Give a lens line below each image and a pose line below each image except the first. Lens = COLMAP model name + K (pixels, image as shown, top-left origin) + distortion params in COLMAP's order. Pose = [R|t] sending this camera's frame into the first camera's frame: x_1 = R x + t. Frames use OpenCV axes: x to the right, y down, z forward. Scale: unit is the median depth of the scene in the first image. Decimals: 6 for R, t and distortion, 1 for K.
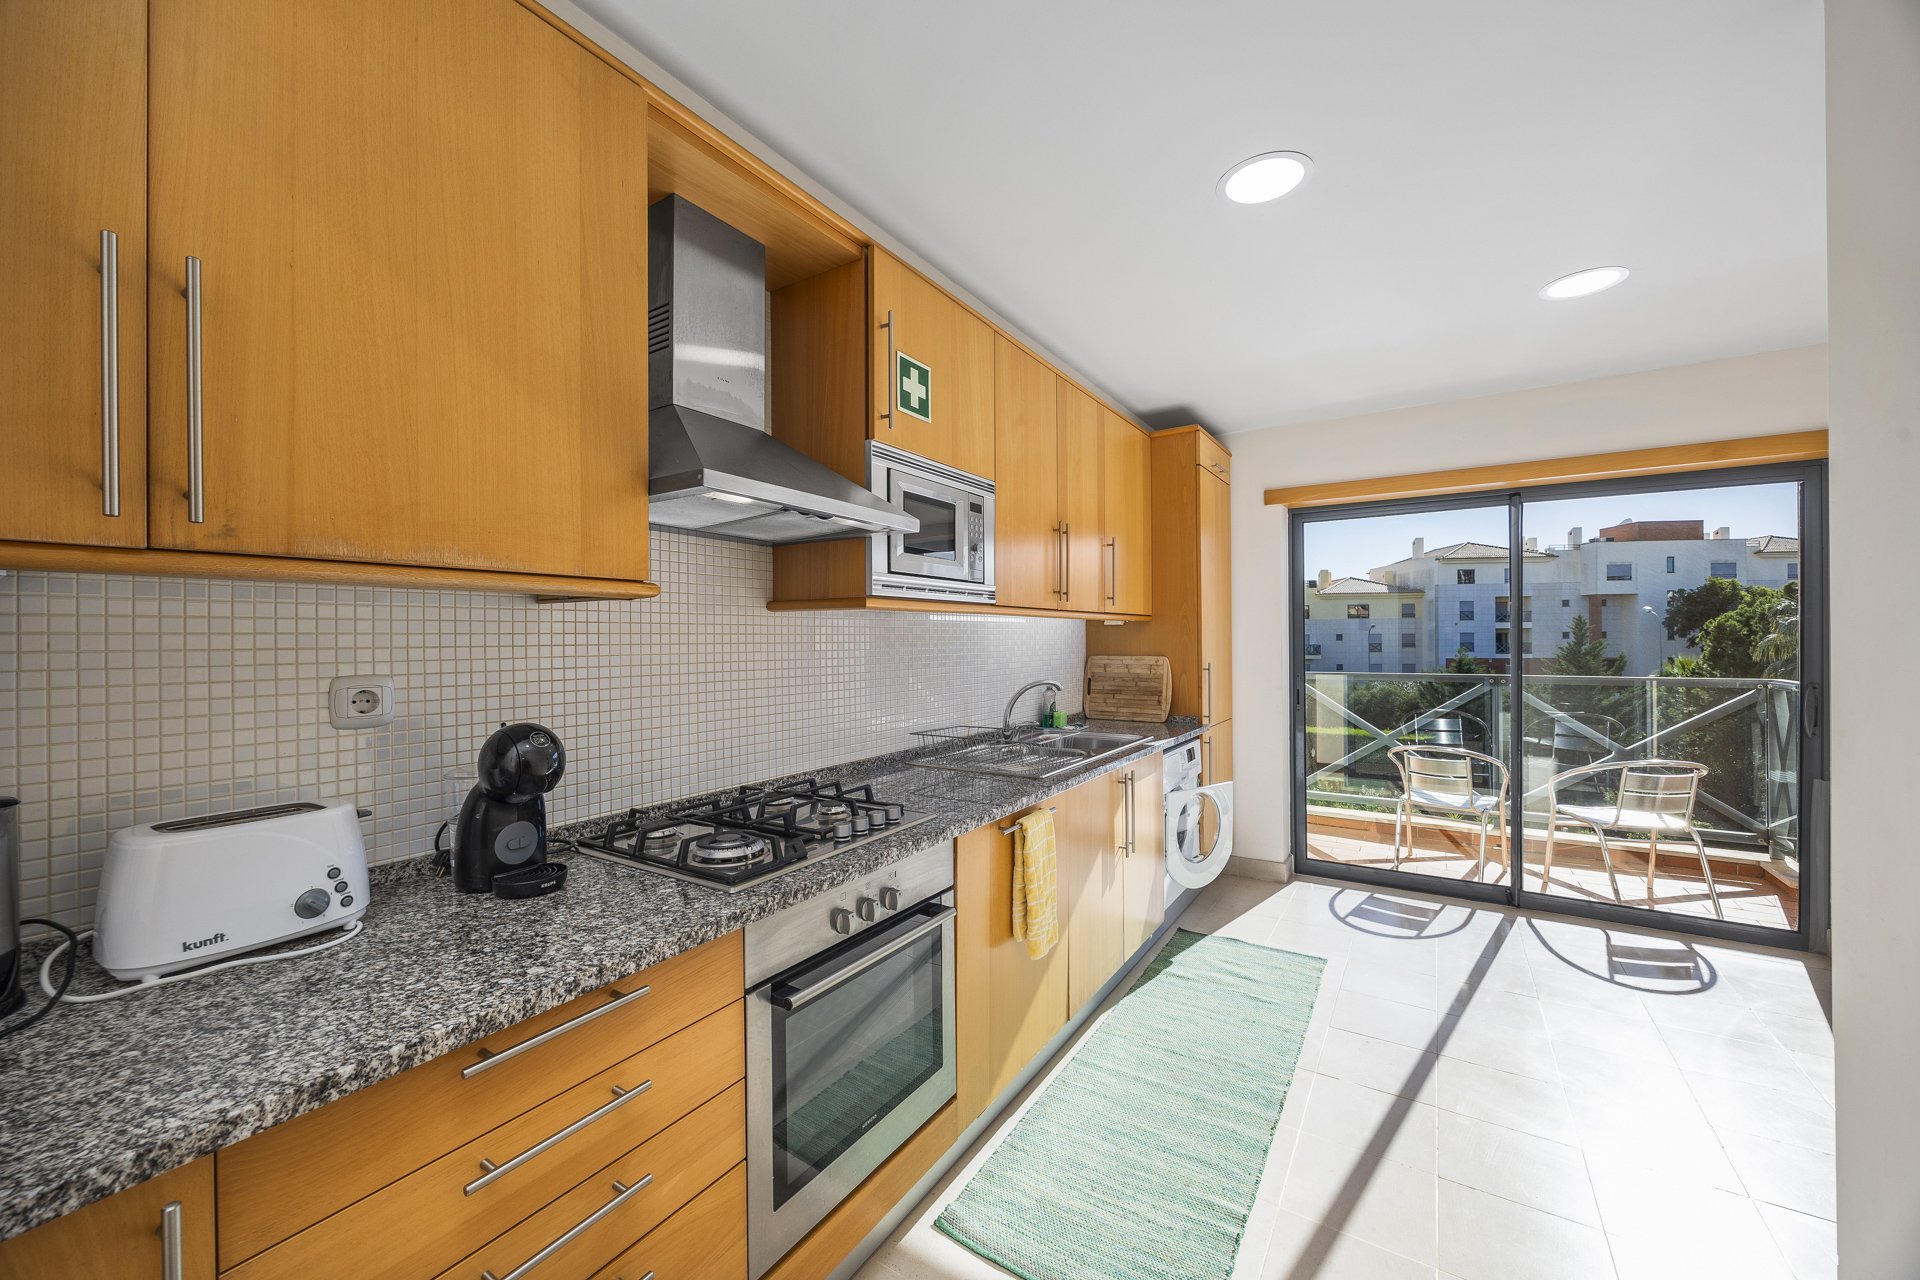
lens RADIAL K [[725.1, 0, 964.8], [0, 725.1, 646.5], [0, 0, 1]] dist [-0.001127, 0.000147]
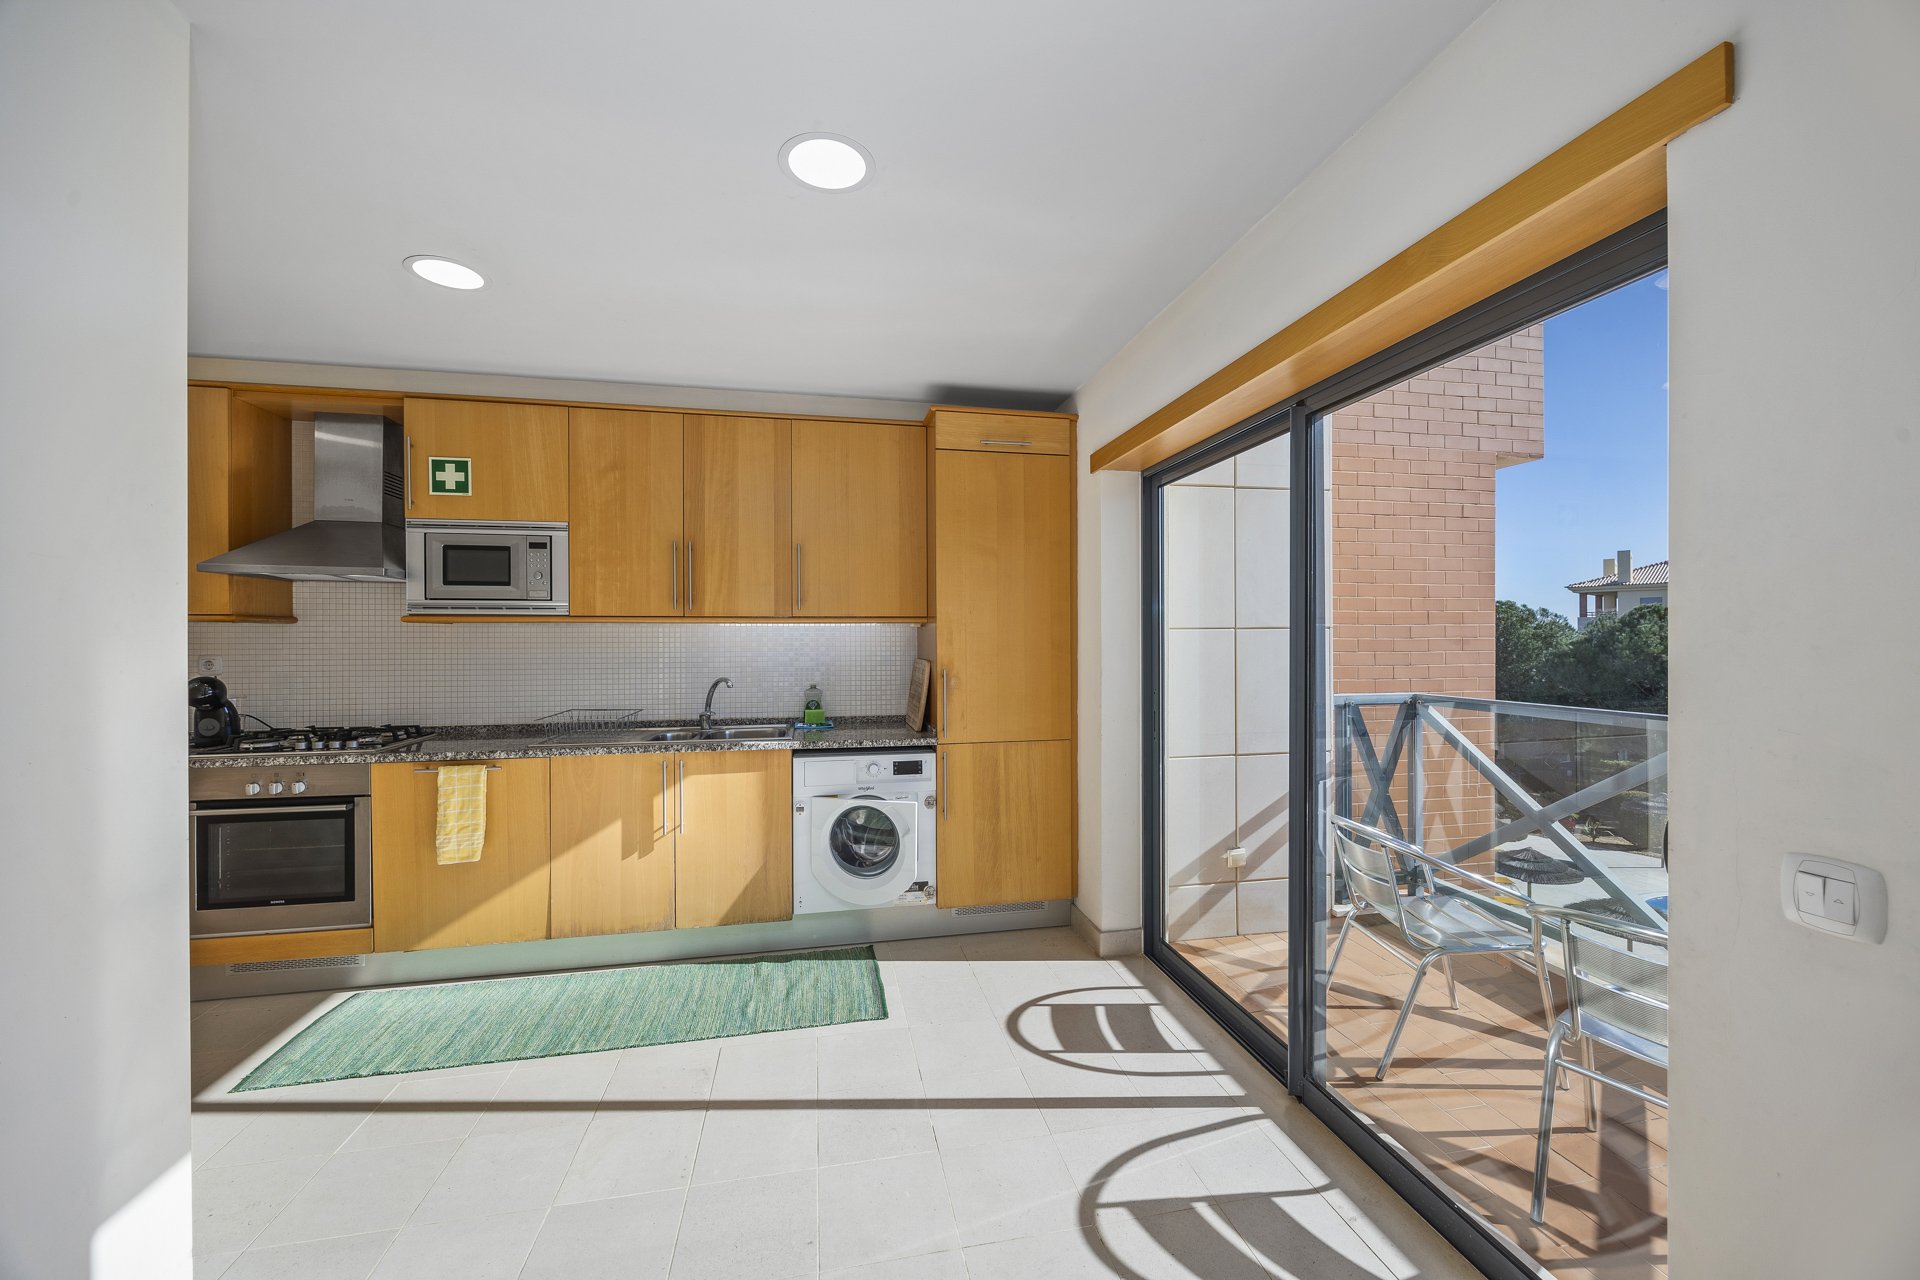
lens RADIAL K [[725.1, 0, 955.8], [0, 725.1, 638.9], [0, 0, 1]] dist [-0.001127, 0.000147]
pose [[0.706695, 0.006284, -0.707490, 1.079185], [-0.011101, 0.999936, -0.002207, -0.014286], [0.707431, 0.009414, 0.706720, 0.415592]]
